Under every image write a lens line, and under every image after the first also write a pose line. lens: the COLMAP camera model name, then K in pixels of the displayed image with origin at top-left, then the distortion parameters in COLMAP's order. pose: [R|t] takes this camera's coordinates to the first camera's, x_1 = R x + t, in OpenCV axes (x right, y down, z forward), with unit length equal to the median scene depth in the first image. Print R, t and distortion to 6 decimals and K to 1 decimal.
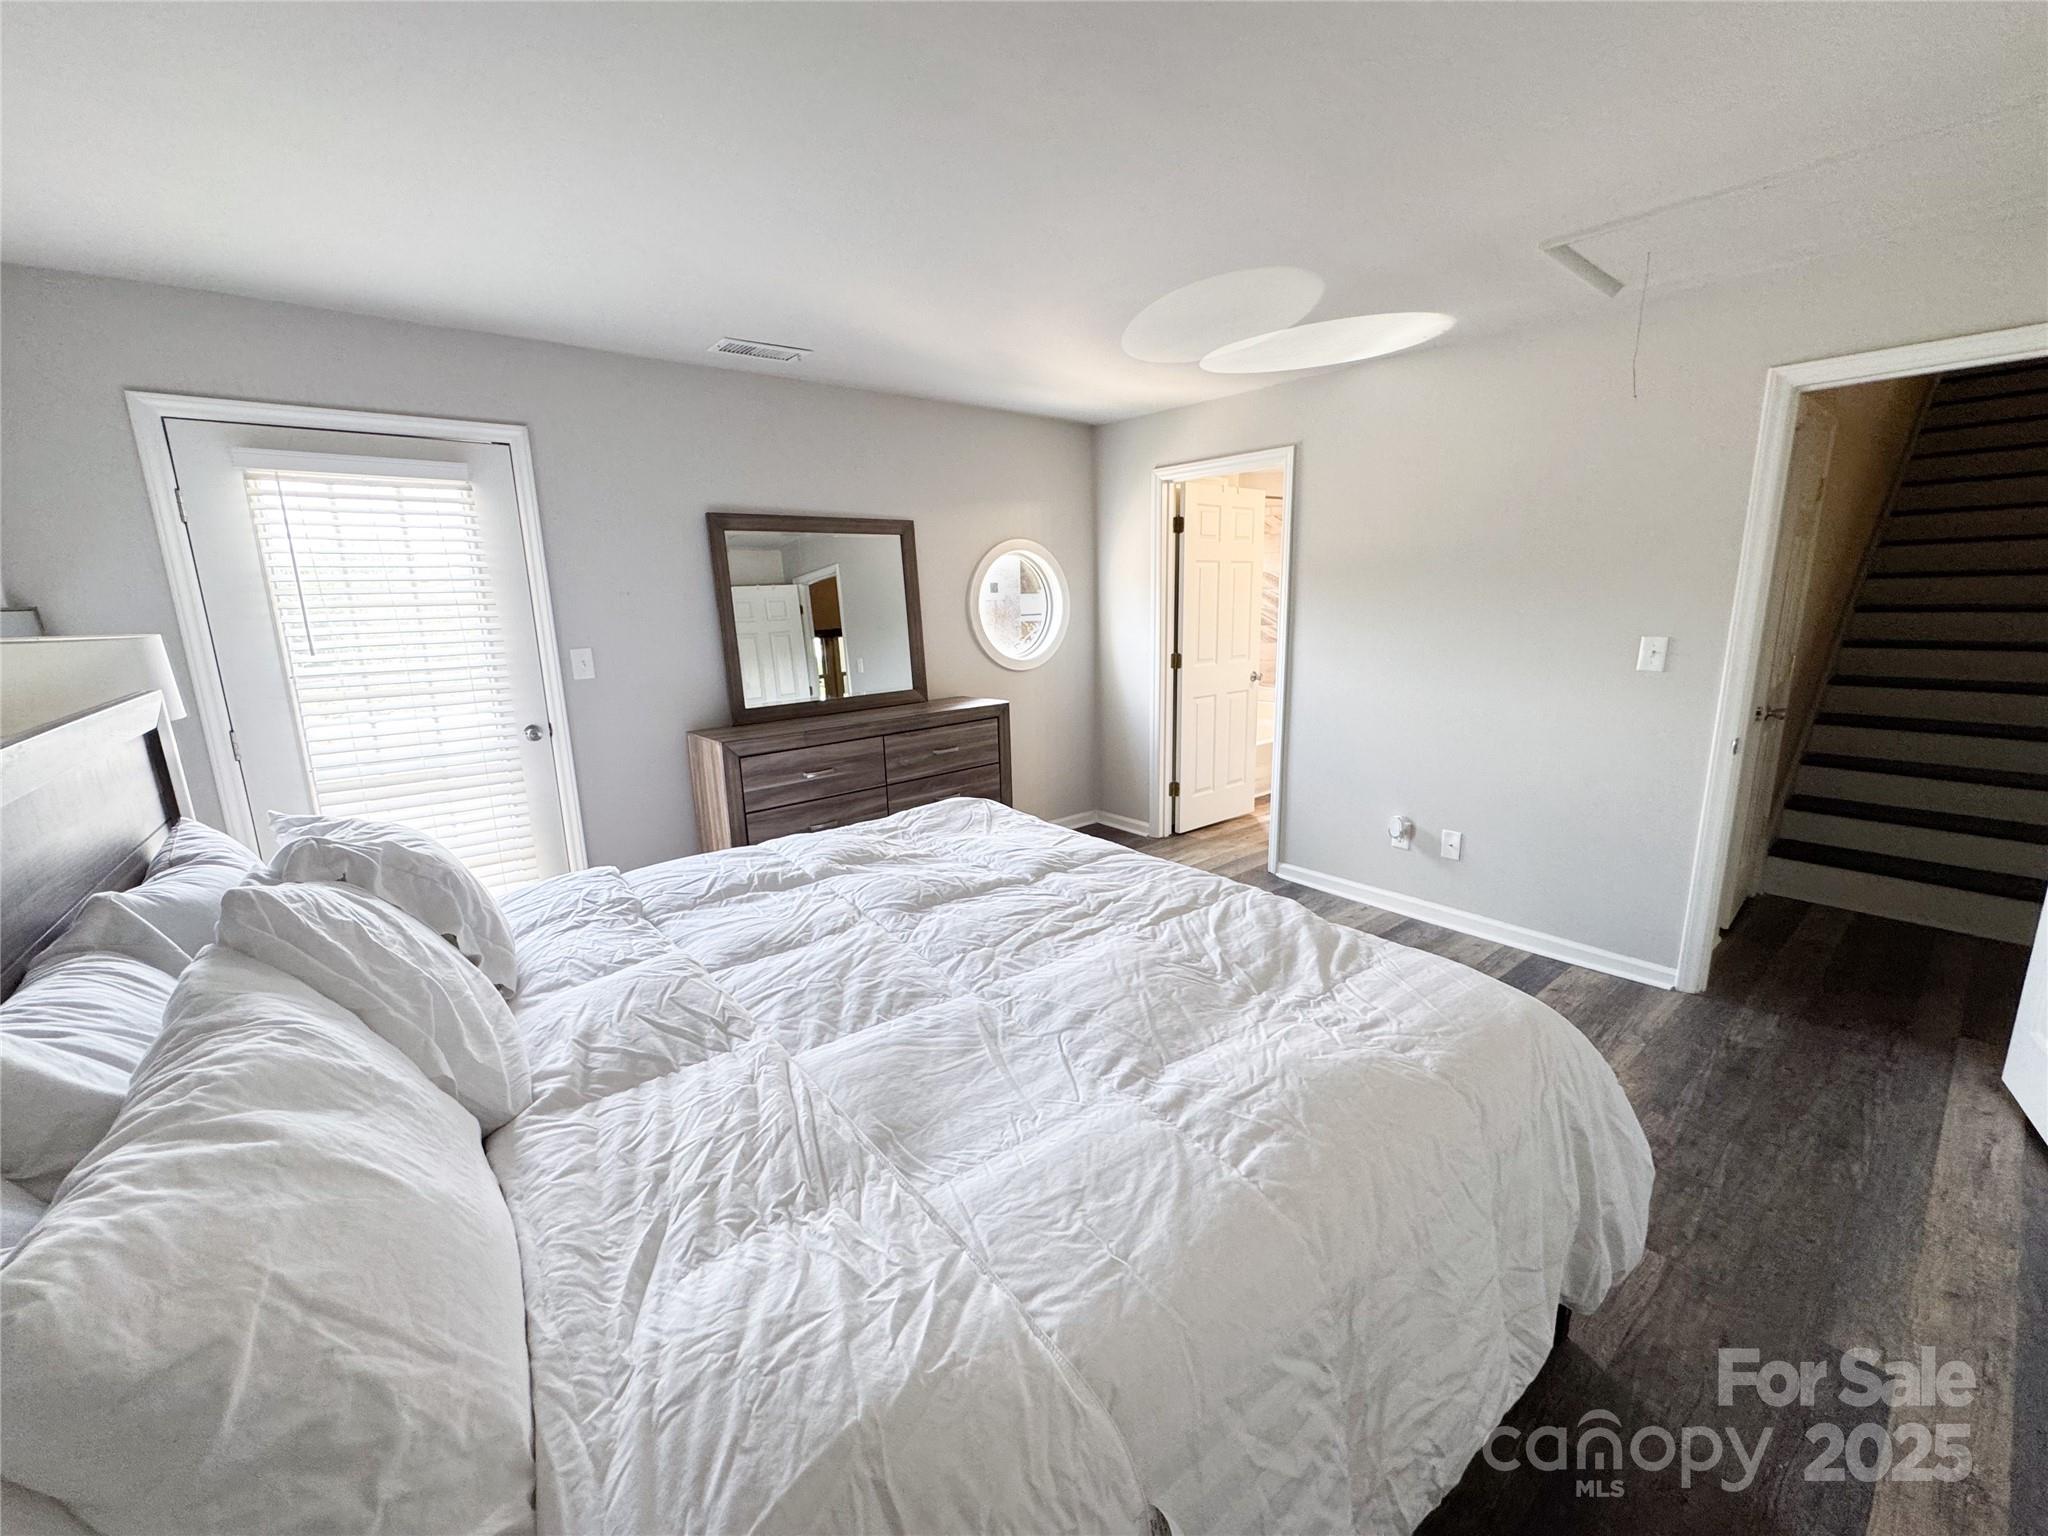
lens RADIAL K [[823.3, 0, 1021.8], [0, 823.3, 763.6], [0, 0, 1]] dist [-0.002268, -0.000483]
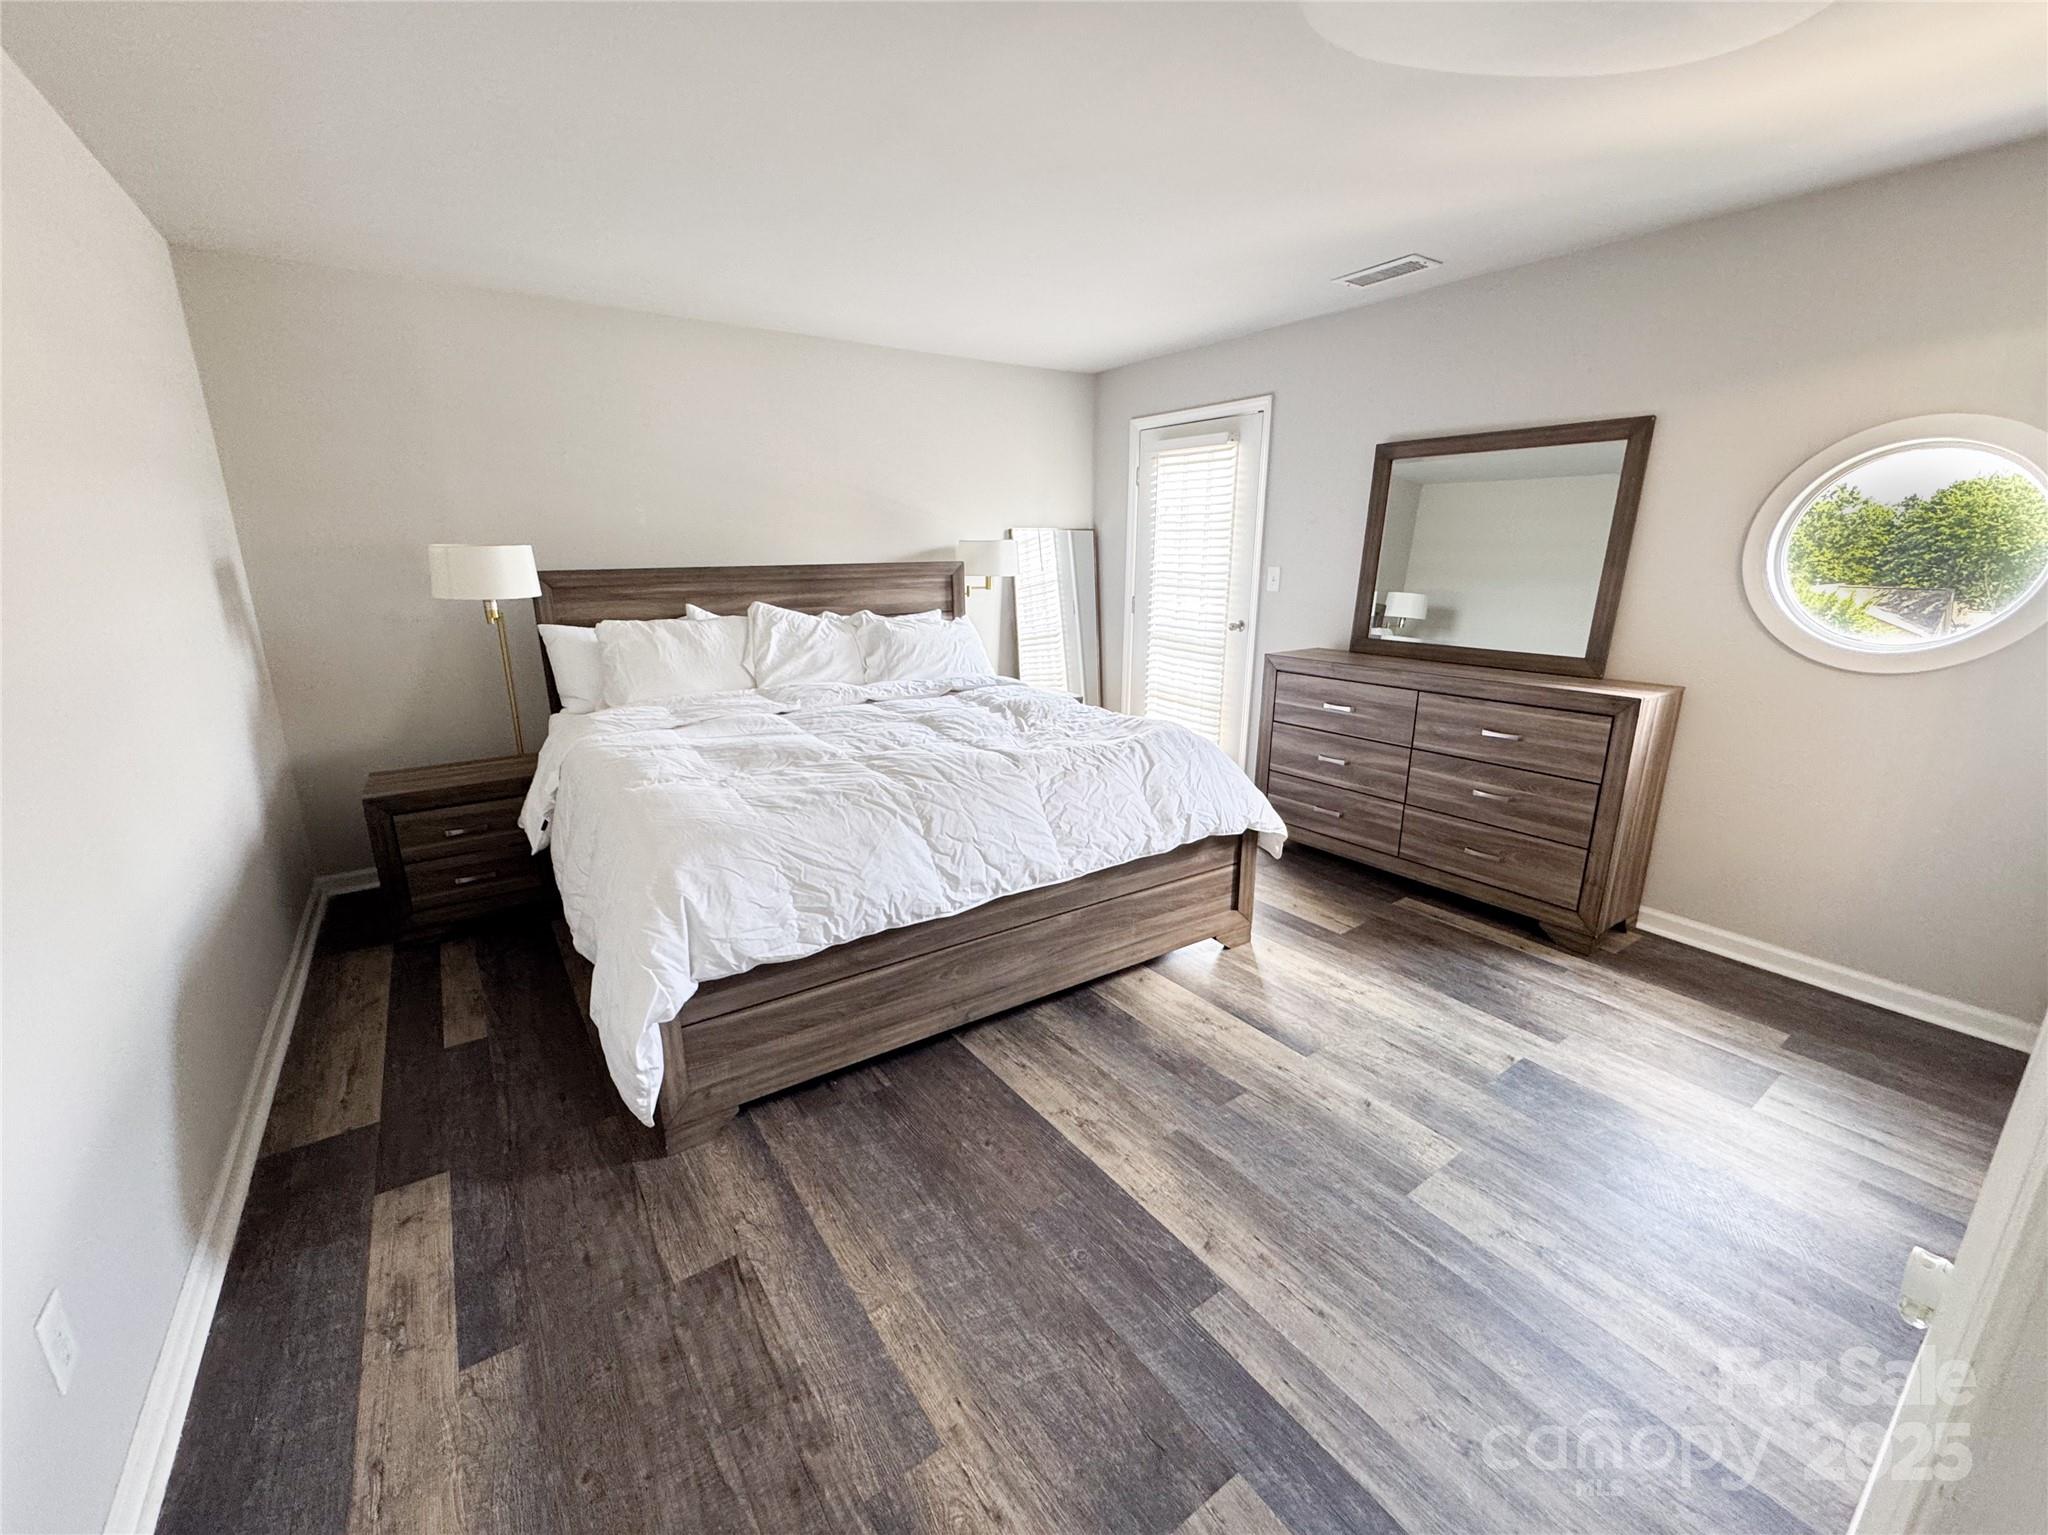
lens RADIAL K [[823.3, 0, 1021.8], [0, 823.3, 763.1], [0, 0, 1]] dist [-0.002268, -0.000483]
pose [[-0.073668, 0.280298, -0.957082, 0.805708], [-0.203408, 0.935293, 0.289573, -0.145068], [0.976319, 0.216011, -0.011886, 0.696711]]
